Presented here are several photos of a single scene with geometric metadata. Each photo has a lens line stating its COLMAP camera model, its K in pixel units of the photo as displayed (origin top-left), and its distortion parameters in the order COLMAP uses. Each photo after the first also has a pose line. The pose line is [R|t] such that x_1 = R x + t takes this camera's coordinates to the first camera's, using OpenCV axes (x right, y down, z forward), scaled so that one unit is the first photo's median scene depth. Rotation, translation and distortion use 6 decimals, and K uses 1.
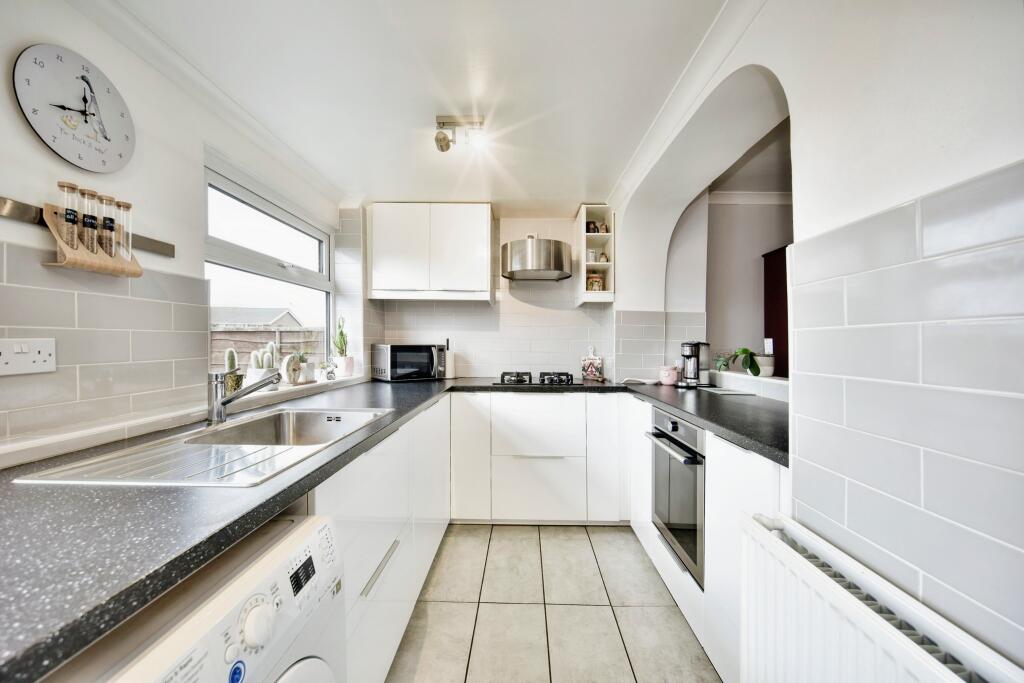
lens RADIAL K [[402.4, 0, 511.5], [0, 402.4, 353.3], [0, 0, 1]] dist [-0.001192, -0.000607]
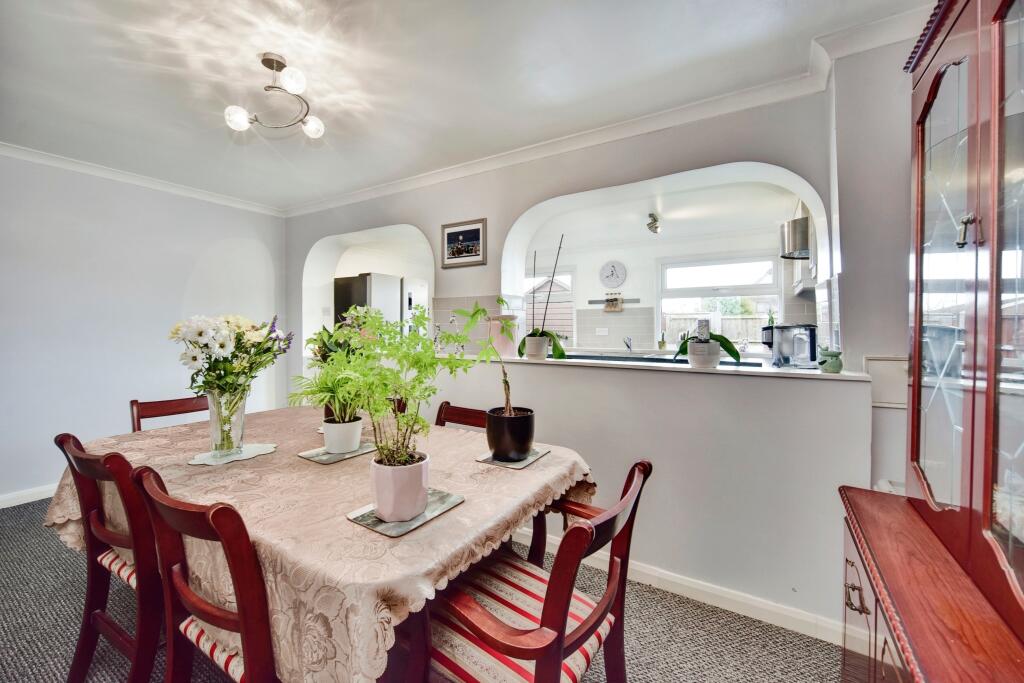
lens RADIAL K [[402.4, 0, 510.3], [0, 402.4, 332.9], [0, 0, 1]] dist [-0.001192, -0.000607]
pose [[-0.502144, 0.002051, -0.864781, 1.394636], [-0.028756, 0.999405, 0.019068, -0.014577], [0.864306, 0.034442, -0.501786, 0.977663]]
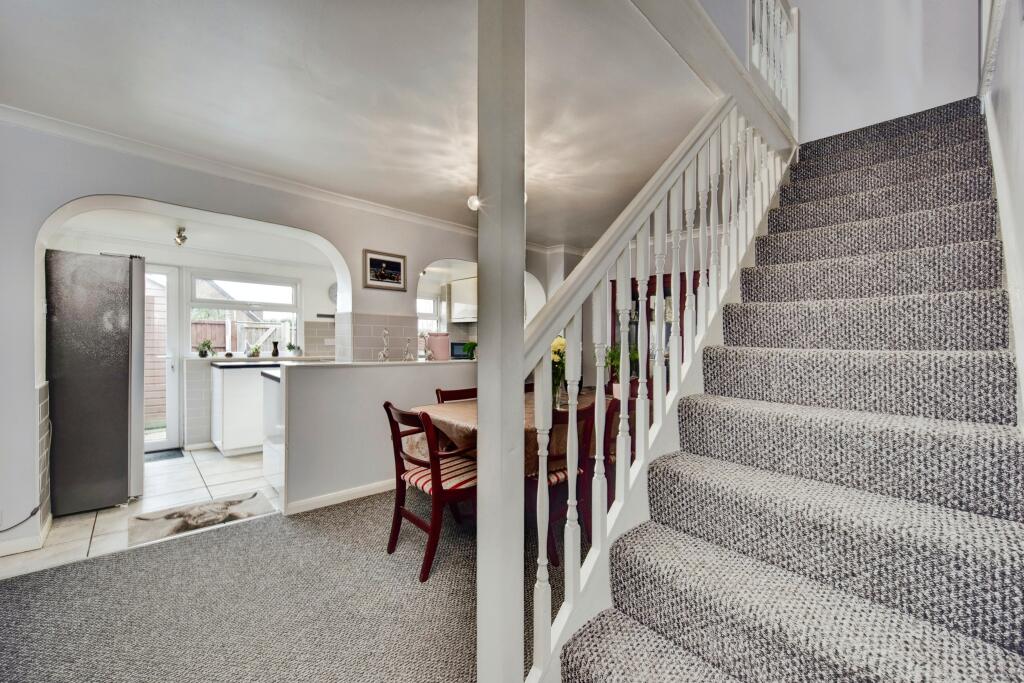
lens RADIAL K [[402.4, 0, 510.4], [0, 402.4, 348.5], [0, 0, 1]] dist [-0.001192, -0.000607]
pose [[0.698662, 0.016692, -0.715257, 1.784316], [-0.028858, 0.999572, -0.004861, 0.020544], [0.714870, 0.024037, 0.698845, -0.437504]]
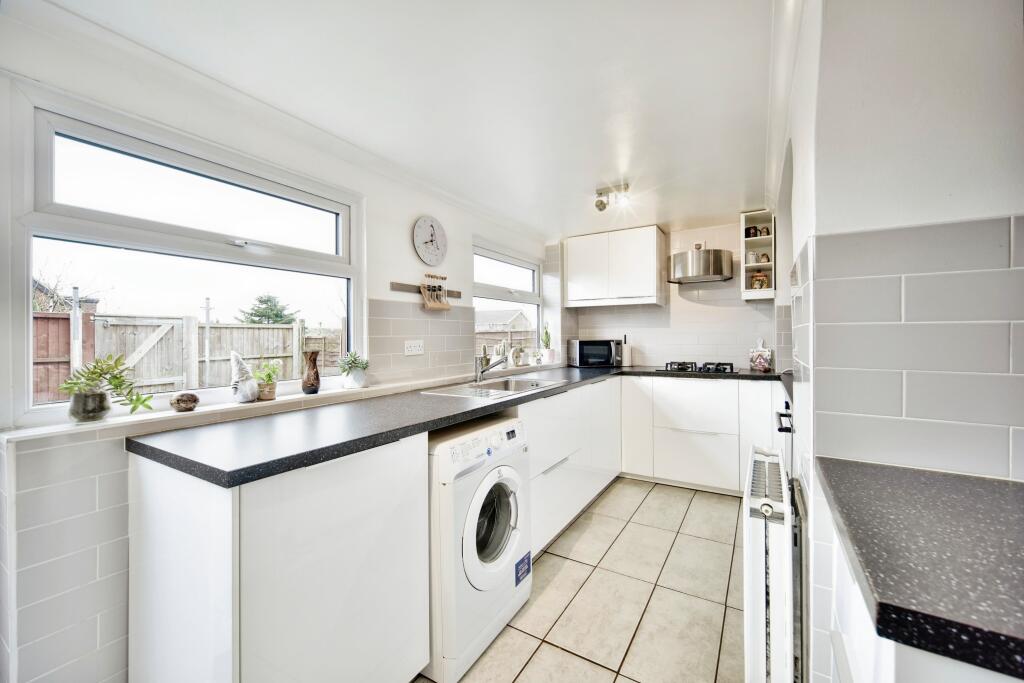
lens RADIAL K [[402.4, 0, 510.5], [0, 402.4, 335.4], [0, 0, 1]] dist [-0.001192, -0.000607]
pose [[0.859938, -0.018440, -0.510066, 0.211582], [0.003266, 0.999525, -0.030629, 0.003833], [0.510389, 0.024673, 0.859590, -0.321890]]
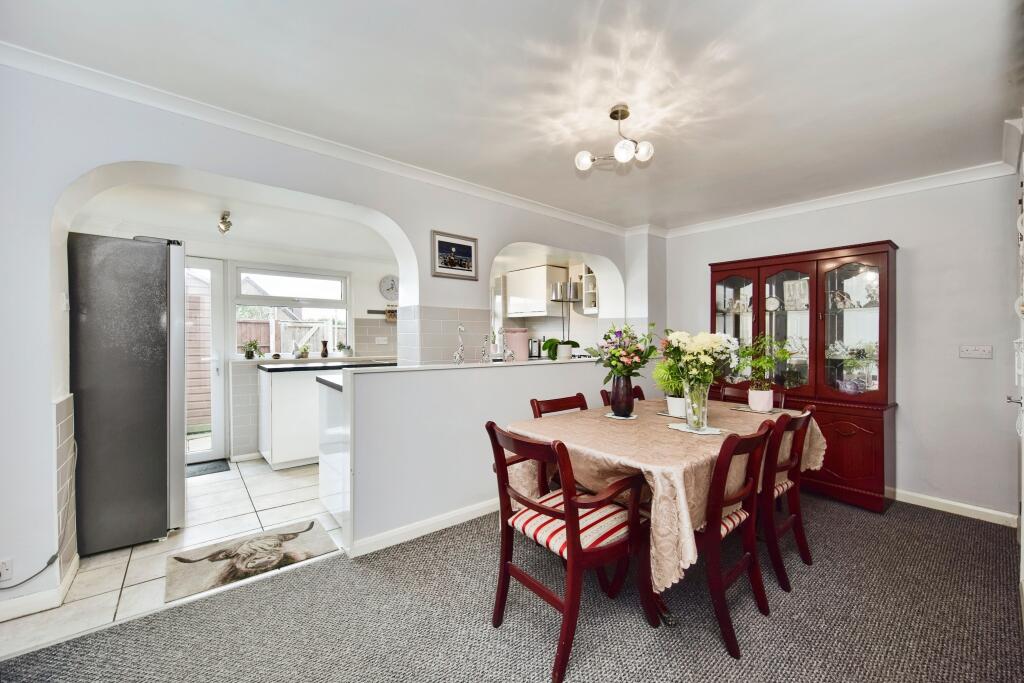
lens RADIAL K [[402.4, 0, 513.5], [0, 402.4, 343.0], [0, 0, 1]] dist [-0.001192, -0.000607]
pose [[0.649895, 0.006877, -0.759993, 1.477702], [-0.018815, 0.999798, -0.007042, 0.016814], [0.759791, 0.018876, 0.649893, -0.410425]]
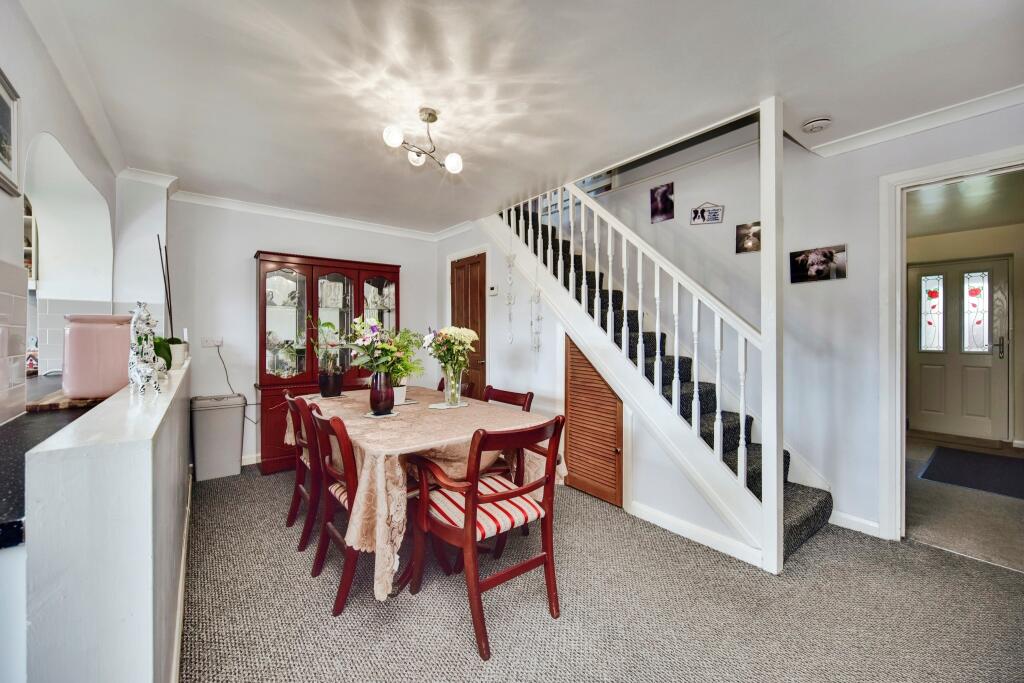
lens RADIAL K [[402.4, 0, 509.5], [0, 402.4, 333.4], [0, 0, 1]] dist [-0.001192, -0.000607]
pose [[0.778574, -0.017116, 0.627319, 0.598235], [0.025258, 0.999673, -0.004072, 0.007810], [-0.627044, 0.019016, 0.778752, -0.485669]]
